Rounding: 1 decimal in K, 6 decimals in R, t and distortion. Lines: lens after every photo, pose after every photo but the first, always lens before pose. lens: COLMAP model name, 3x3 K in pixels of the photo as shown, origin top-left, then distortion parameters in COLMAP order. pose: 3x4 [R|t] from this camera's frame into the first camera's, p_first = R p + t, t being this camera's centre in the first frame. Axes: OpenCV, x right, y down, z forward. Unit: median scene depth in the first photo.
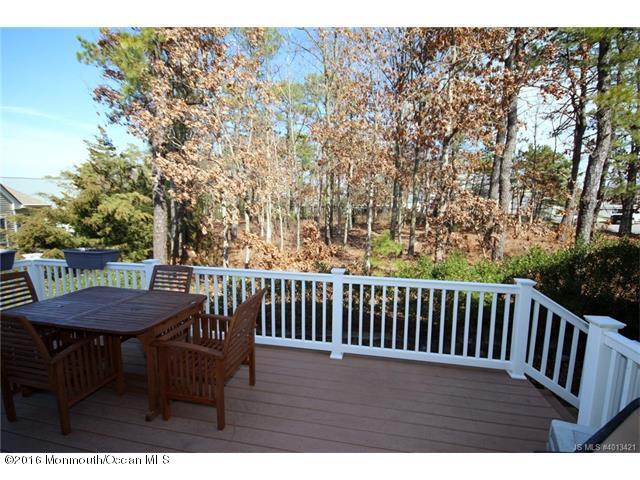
lens RADIAL K [[301.2, 0, 320.9], [0, 301.2, 241.5], [0, 0, 1]] dist [0.005857, -0.002383]
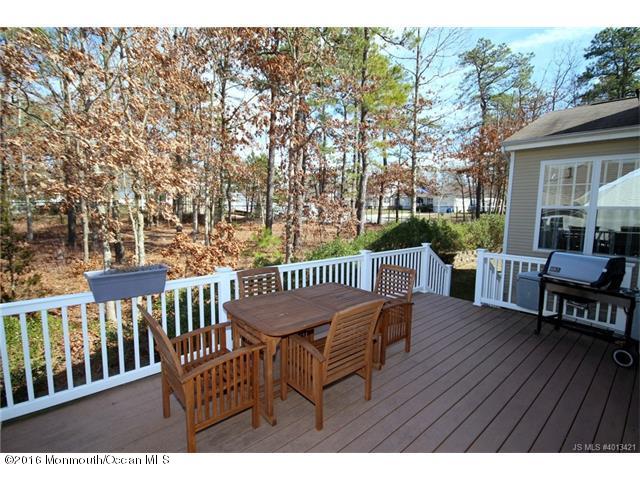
lens RADIAL K [[301.2, 0, 319.9], [0, 301.2, 239.4], [0, 0, 1]] dist [0.005857, -0.002383]
pose [[0.629215, -0.088874, 0.772134, -1.460803], [0.094465, 0.994821, 0.037525, -0.044664], [-0.771470, 0.049329, 0.634351, 0.289807]]
